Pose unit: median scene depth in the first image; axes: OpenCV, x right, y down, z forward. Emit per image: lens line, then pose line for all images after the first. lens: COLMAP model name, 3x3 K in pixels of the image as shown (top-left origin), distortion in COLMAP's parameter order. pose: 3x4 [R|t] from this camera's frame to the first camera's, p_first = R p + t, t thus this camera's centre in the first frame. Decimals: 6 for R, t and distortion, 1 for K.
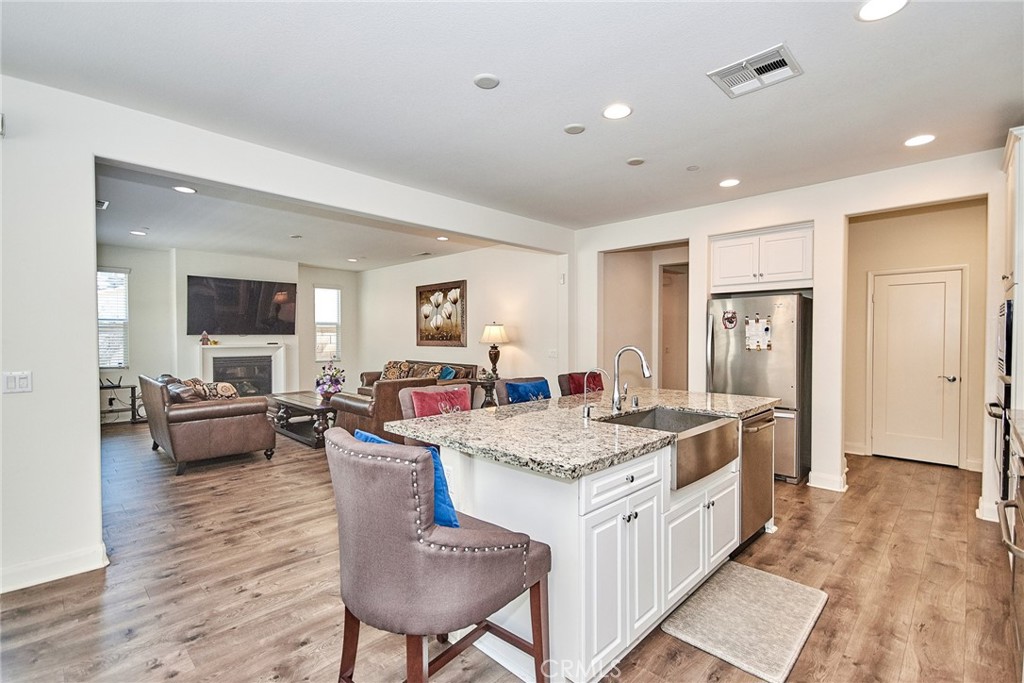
lens RADIAL K [[460.1, 0, 509.9], [0, 460.1, 343.3], [0, 0, 1]] dist [-0.000254, -0.000130]
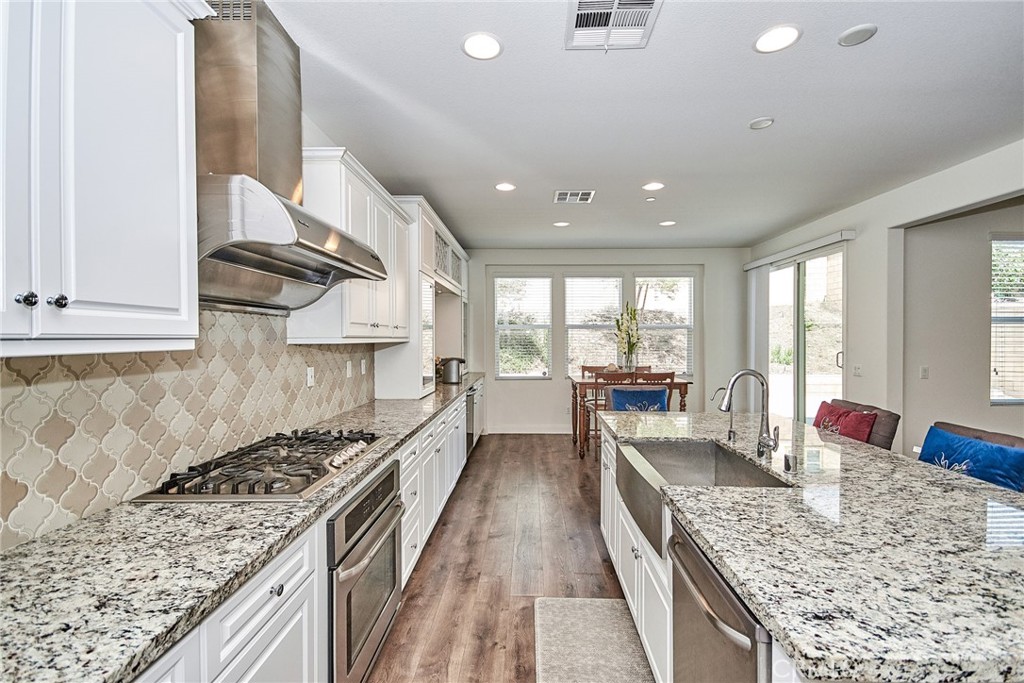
lens RADIAL K [[452.6, 0, 514.9], [0, 452.6, 343.5], [0, 0, 1]] dist [-0.000158, -0.000503]
pose [[-0.732801, 0.011334, -0.680349, 0.411317], [-0.005981, 0.999715, 0.023095, -0.017653], [0.680417, 0.020993, -0.732525, 0.514138]]
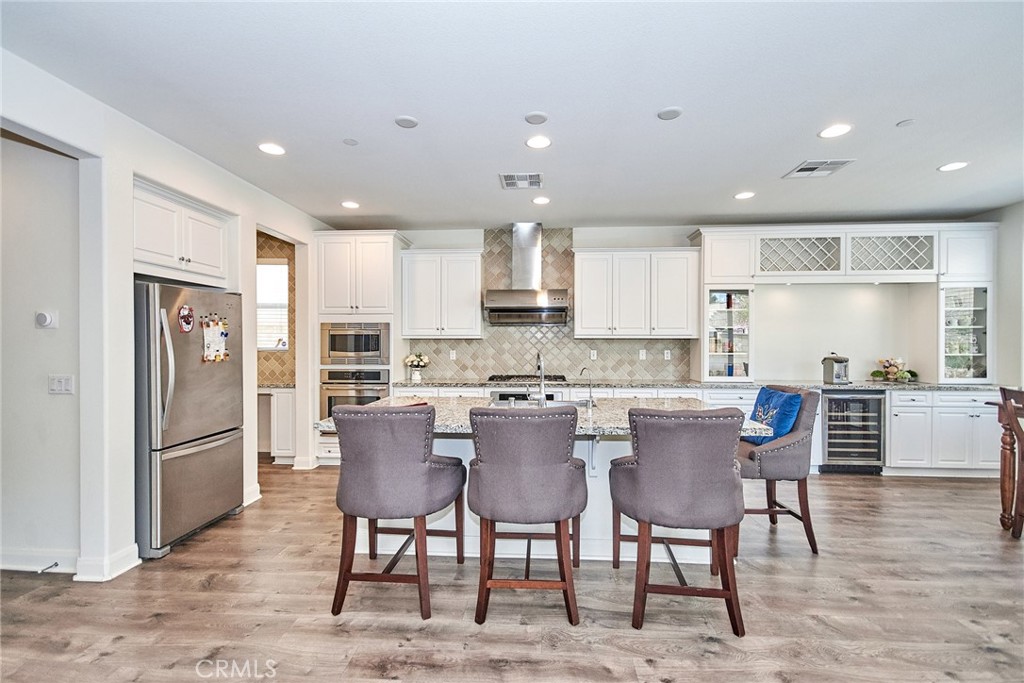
lens RADIAL K [[448.6, 0, 512.0], [0, 448.6, 341.5], [0, 0, 1]] dist [0.000405, -0.000088]
pose [[-0.645216, 0.002744, 0.763995, -0.232433], [0.014601, 0.999855, 0.008740, -0.011454], [-0.763860, 0.016795, -0.645163, 0.726978]]
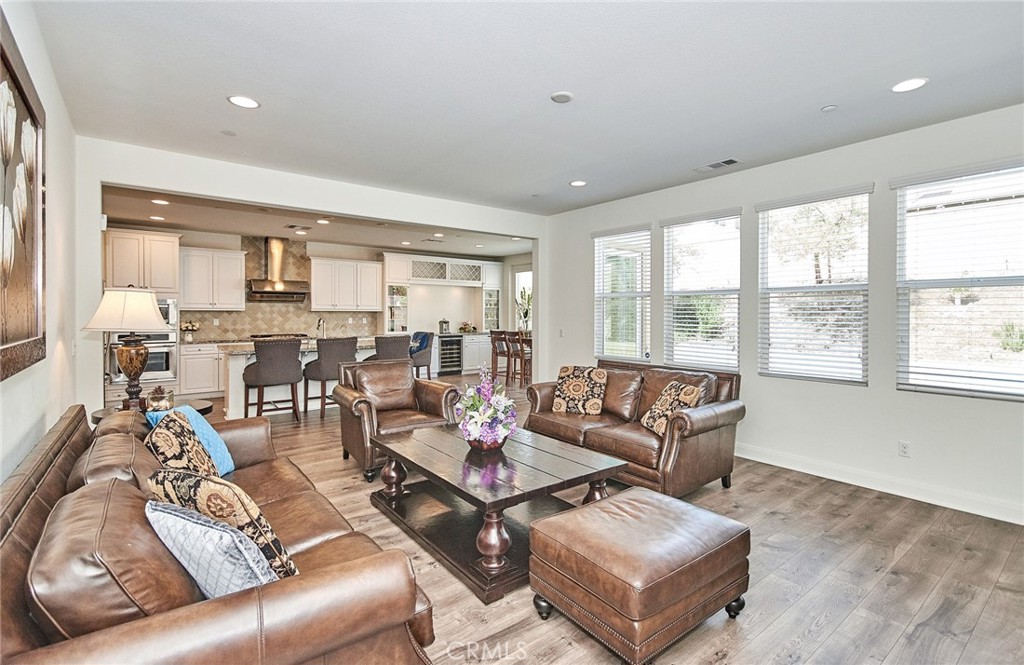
lens RADIAL K [[476.1, 0, 518.3], [0, 476.1, 319.9], [0, 0, 1]] dist [0.044728, 0.000024]
pose [[-0.991872, 0.000047, 0.127238, -0.461194], [0.003658, 0.999597, 0.028144, -0.019158], [-0.127185, 0.028380, -0.991473, 1.403550]]
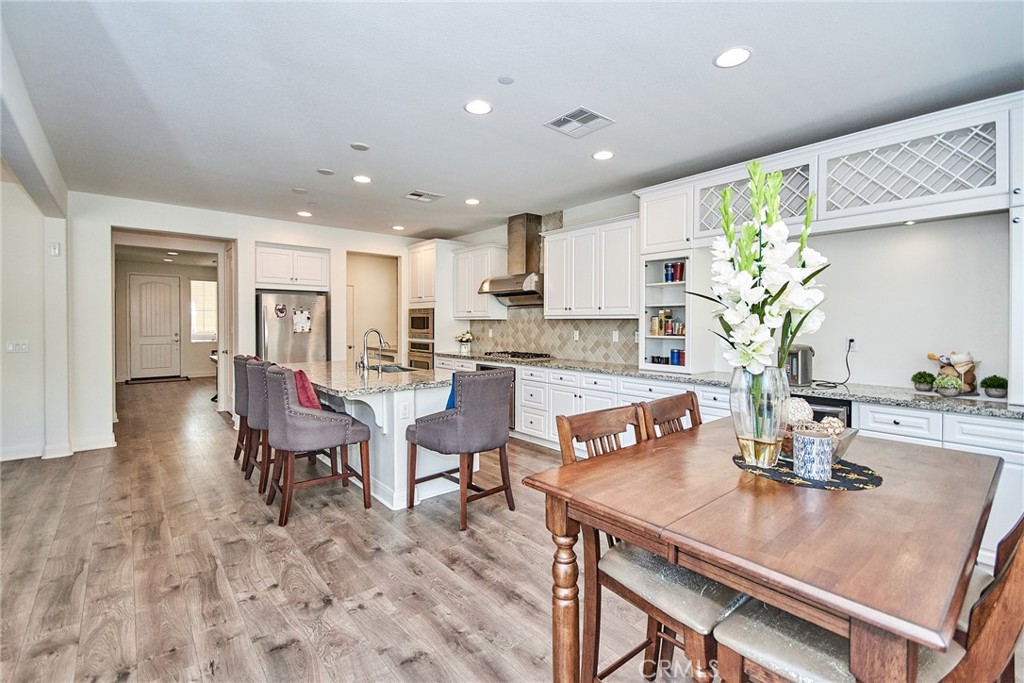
lens RADIAL K [[457.0, 0, 523.3], [0, 457.0, 327.8], [0, 0, 1]] dist [0.003948, 0.000662]
pose [[0.085376, -0.010015, 0.996298, -0.525769], [0.016008, 0.999834, 0.008679, -0.000934], [-0.996220, 0.015208, 0.085523, 0.135146]]
